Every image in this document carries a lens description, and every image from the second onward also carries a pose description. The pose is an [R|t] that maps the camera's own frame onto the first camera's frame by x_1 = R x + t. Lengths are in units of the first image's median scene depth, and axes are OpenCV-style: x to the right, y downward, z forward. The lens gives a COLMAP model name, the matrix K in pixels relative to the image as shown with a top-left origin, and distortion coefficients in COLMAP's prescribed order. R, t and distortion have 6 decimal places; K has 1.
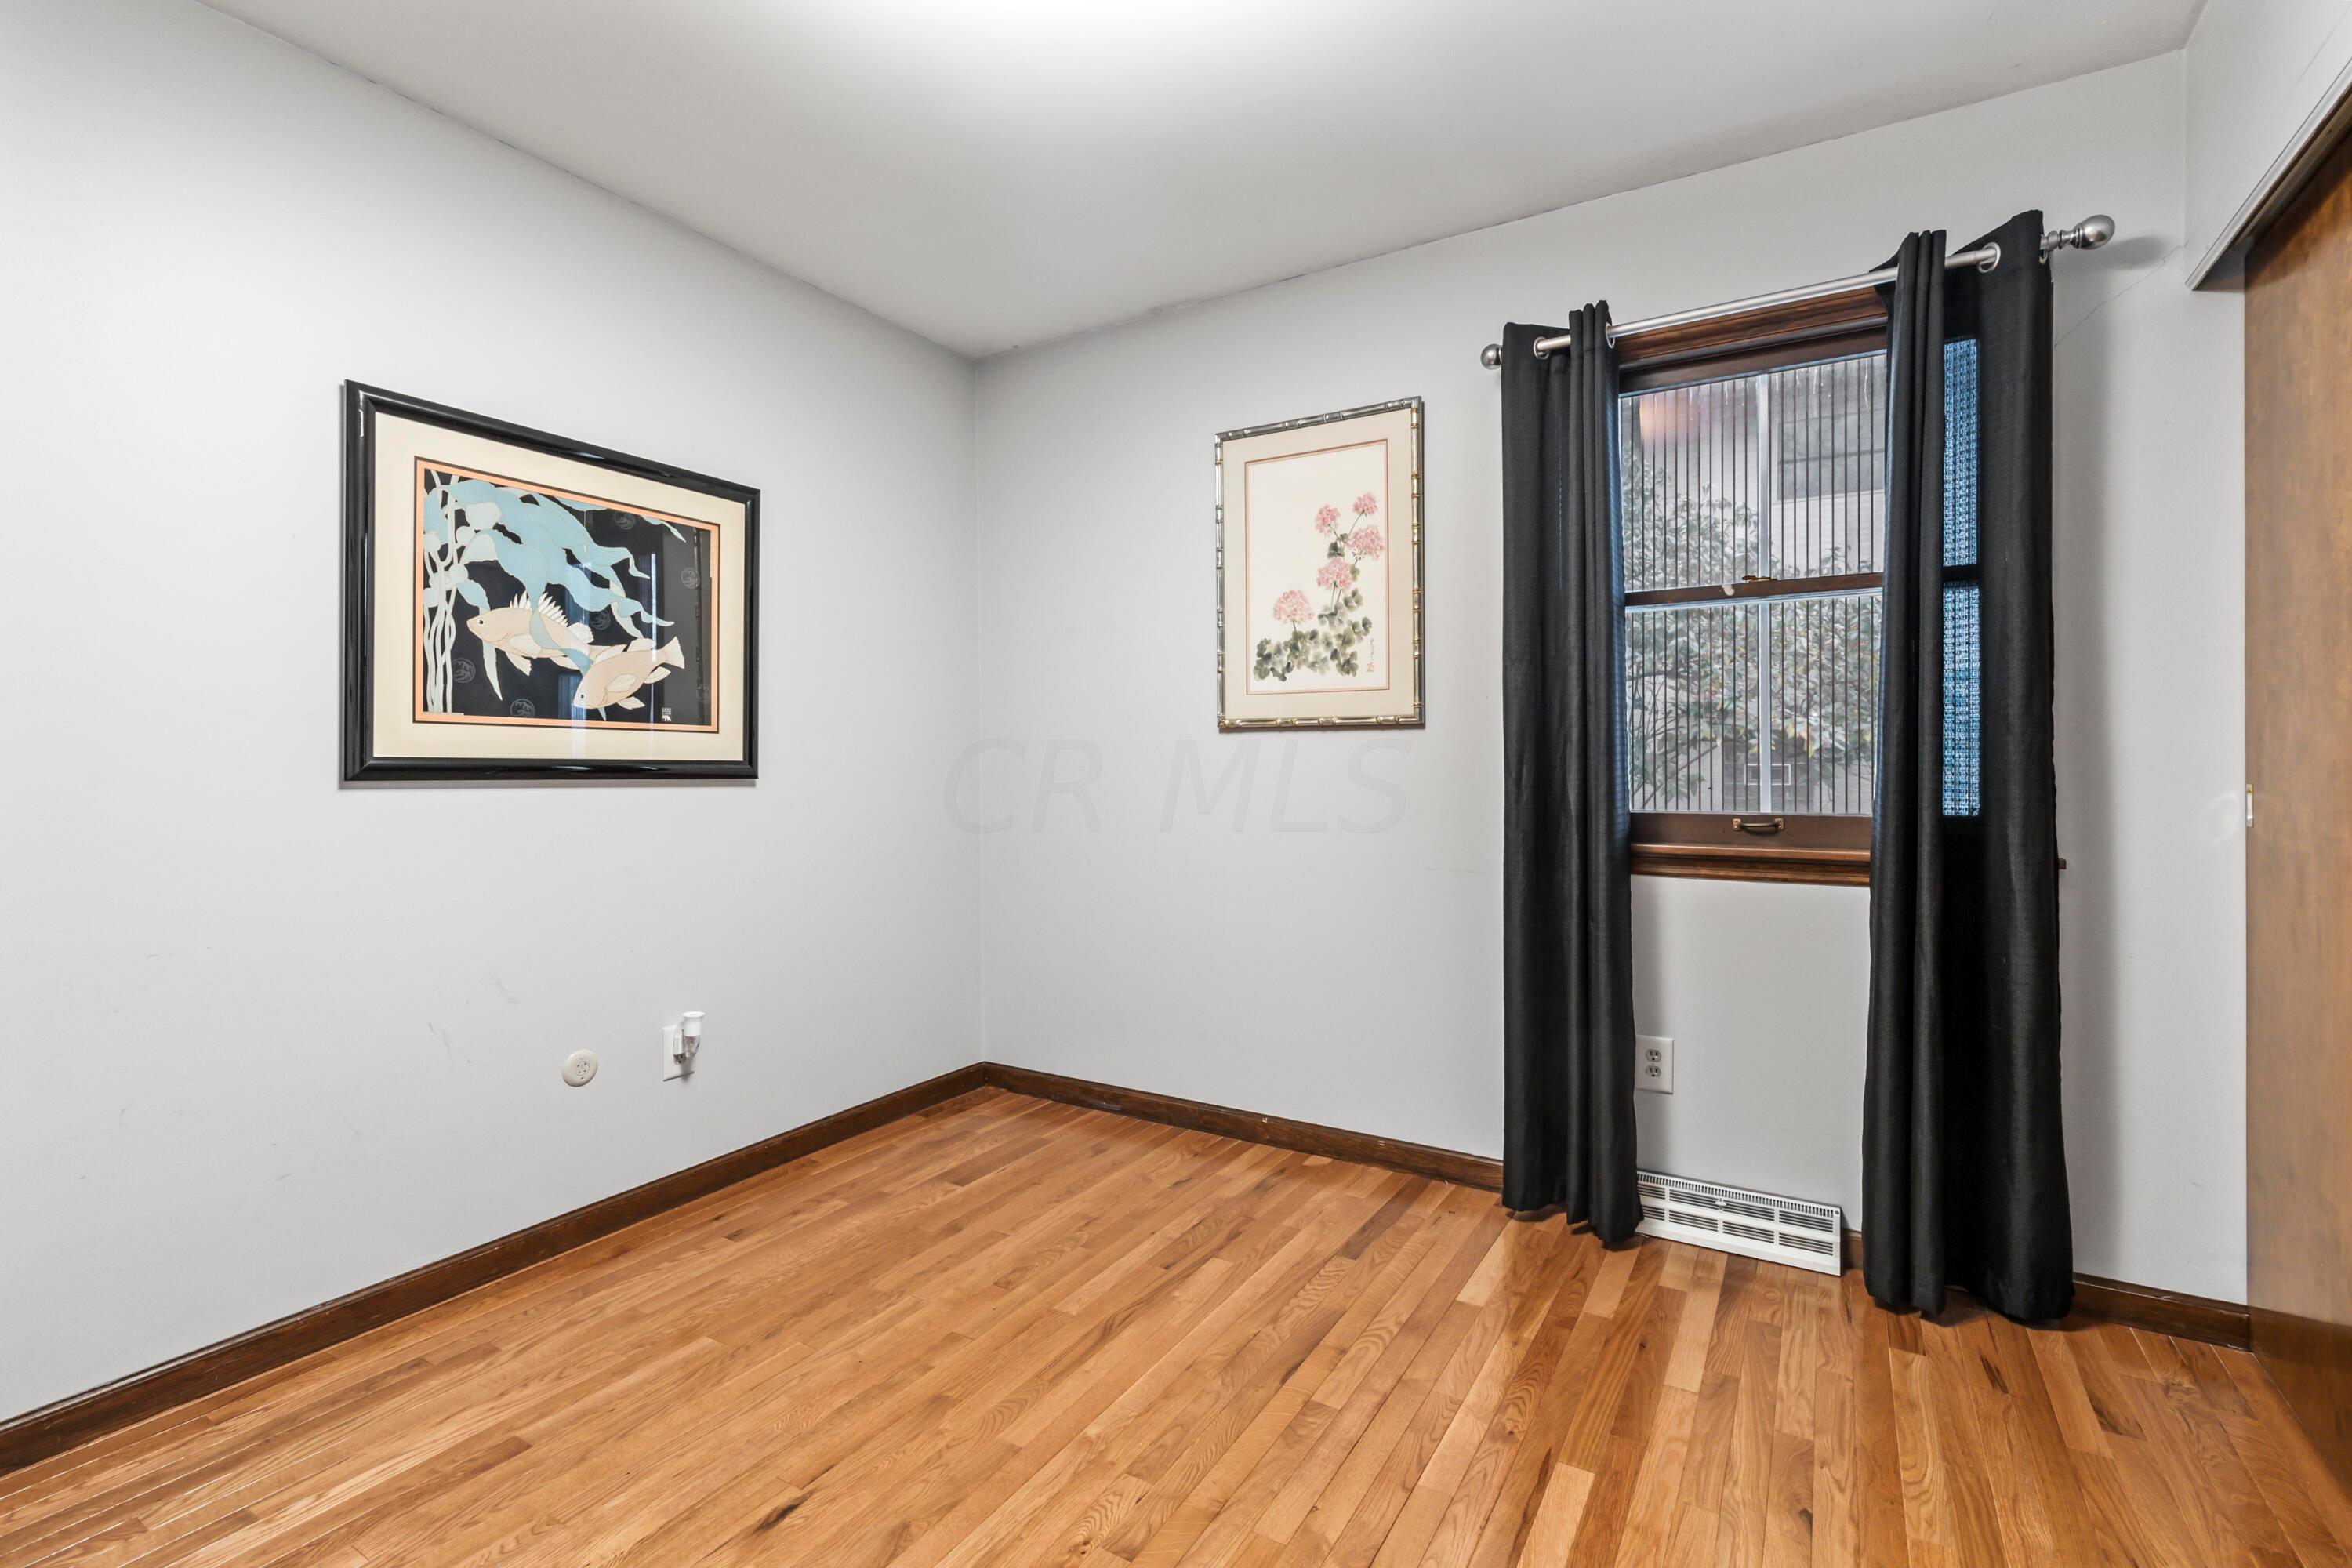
lens RADIAL K [[1070.7, 0, 1179.2], [0, 1070.7, 767.9], [0, 0, 1]] dist [0.002869, 0.000022]
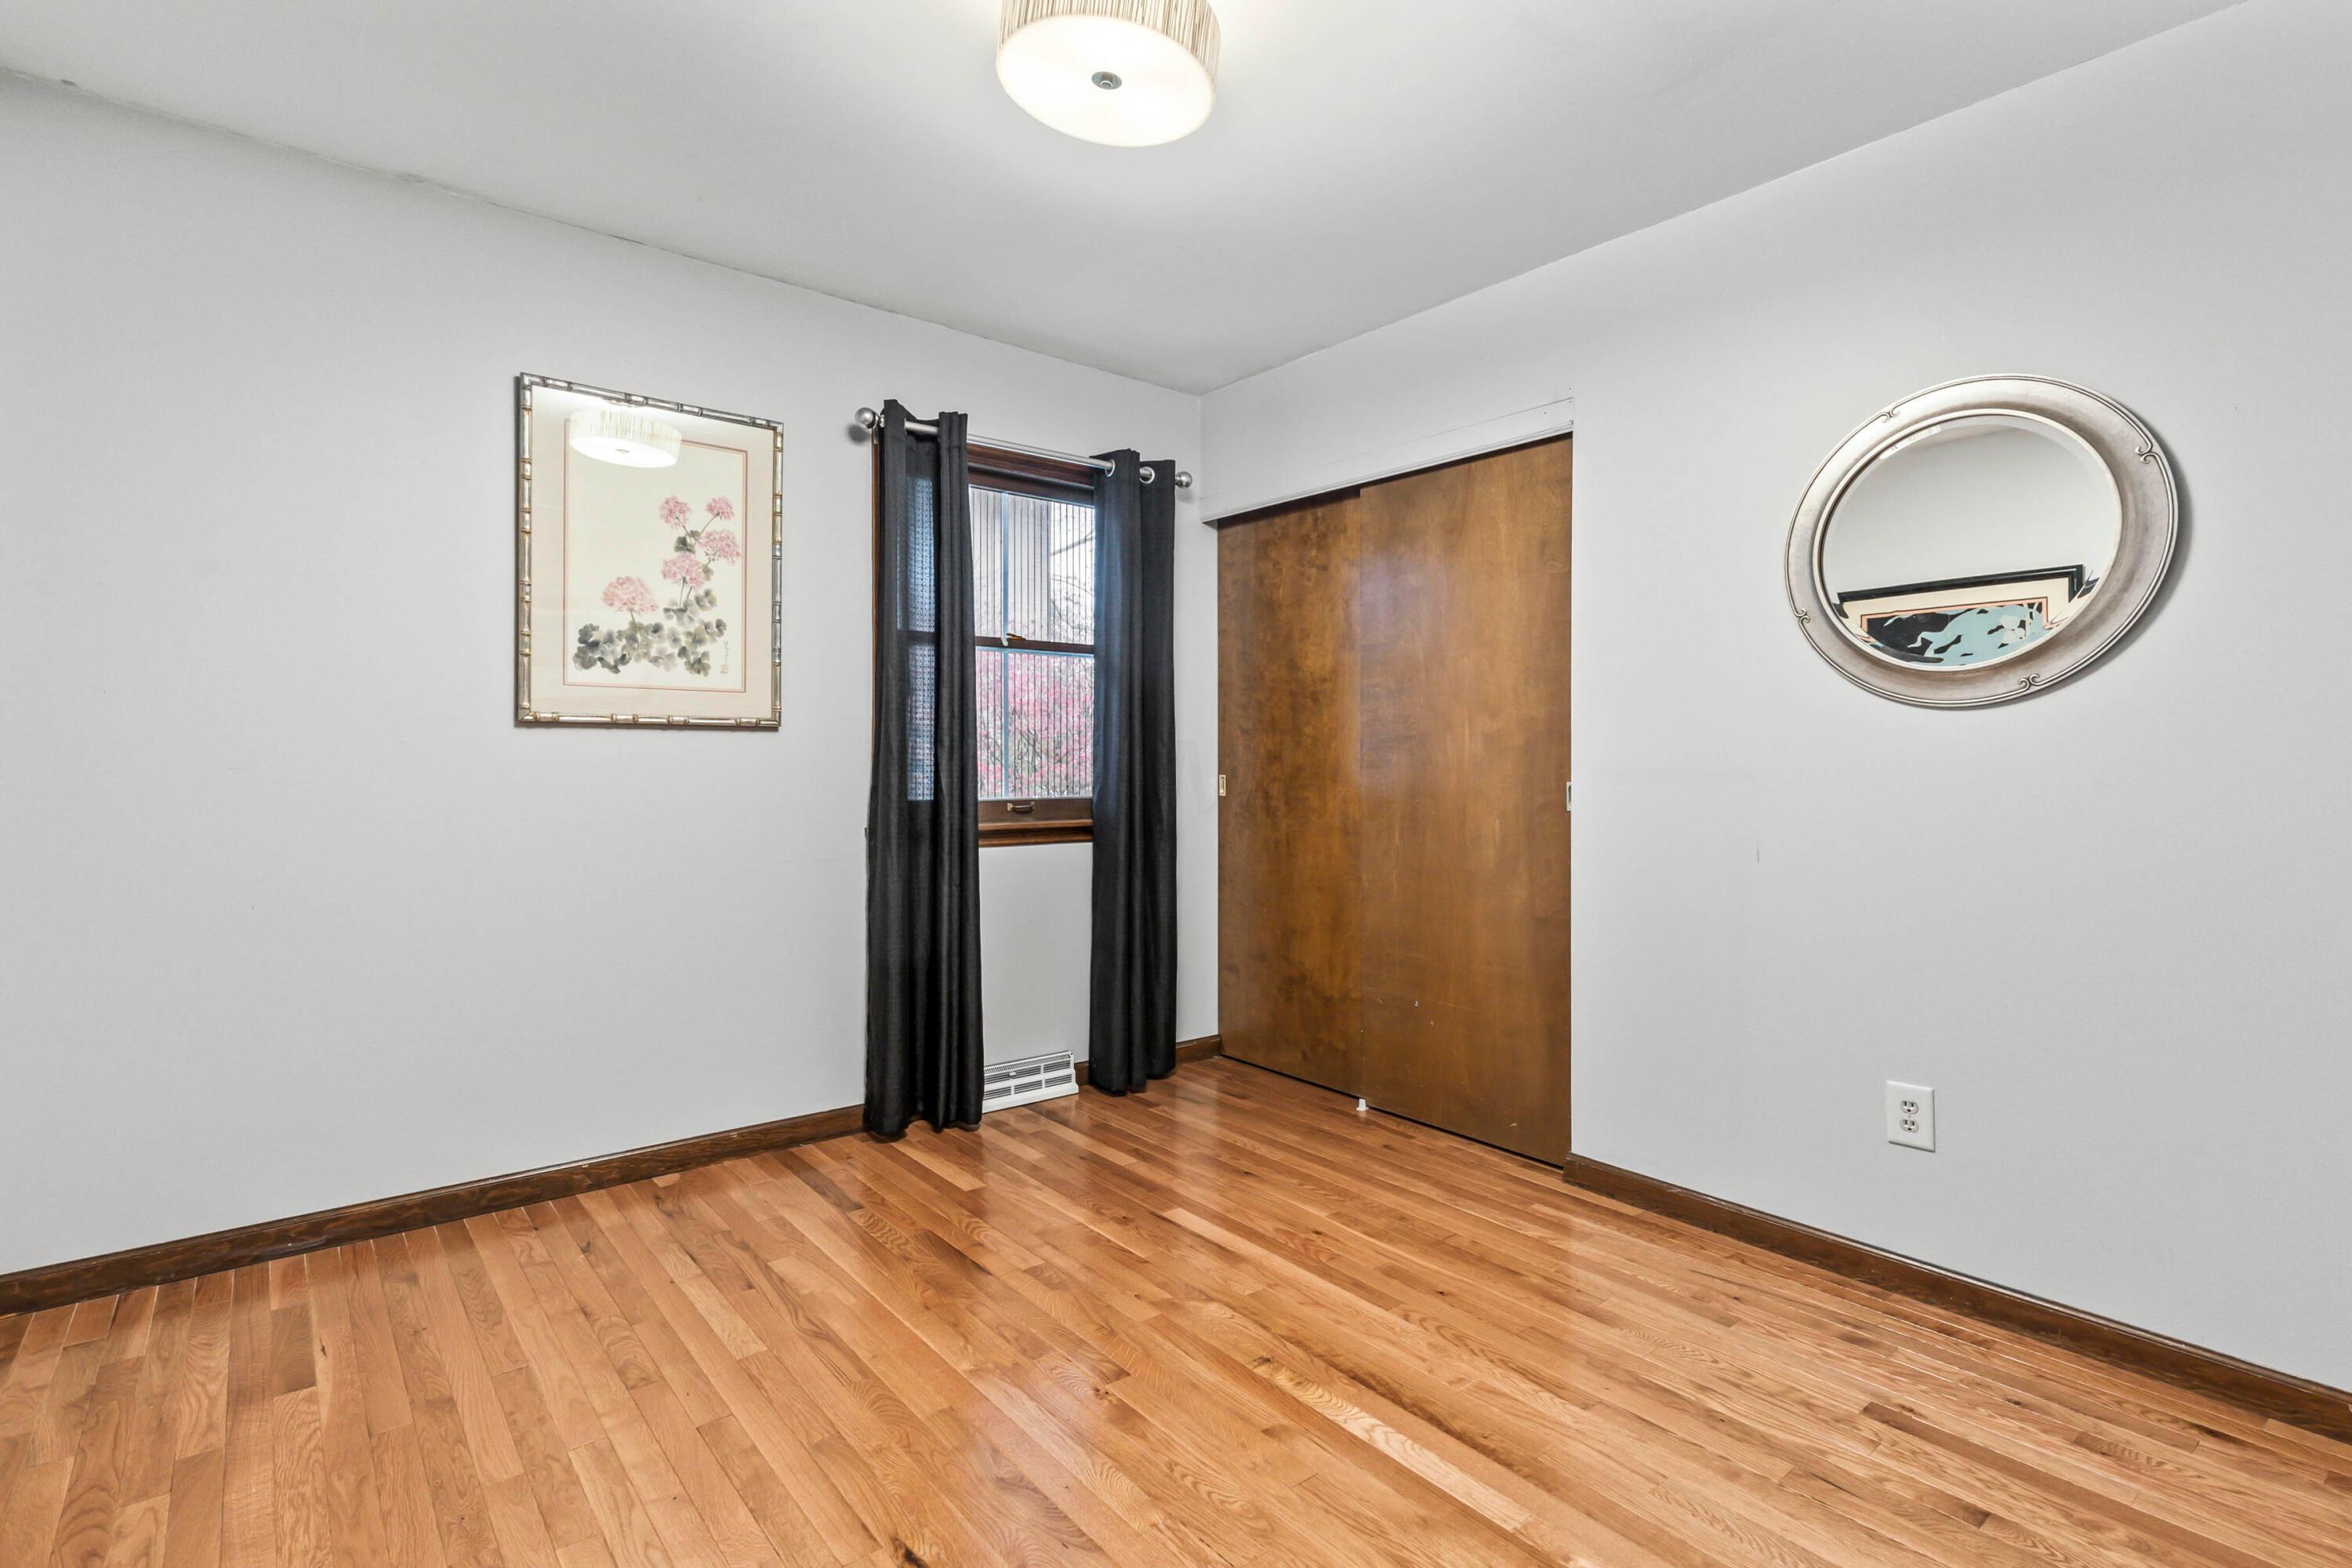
lens RADIAL K [[1085.2, 0, 1165.7], [0, 1085.2, 764.2], [0, 0, 1]] dist [0.000556, -0.000140]
pose [[0.359920, 0.002771, 0.932979, -0.645112], [0.004525, 0.999979, -0.004715, 0.003017], [-0.932972, 0.005919, 0.359899, 0.246331]]
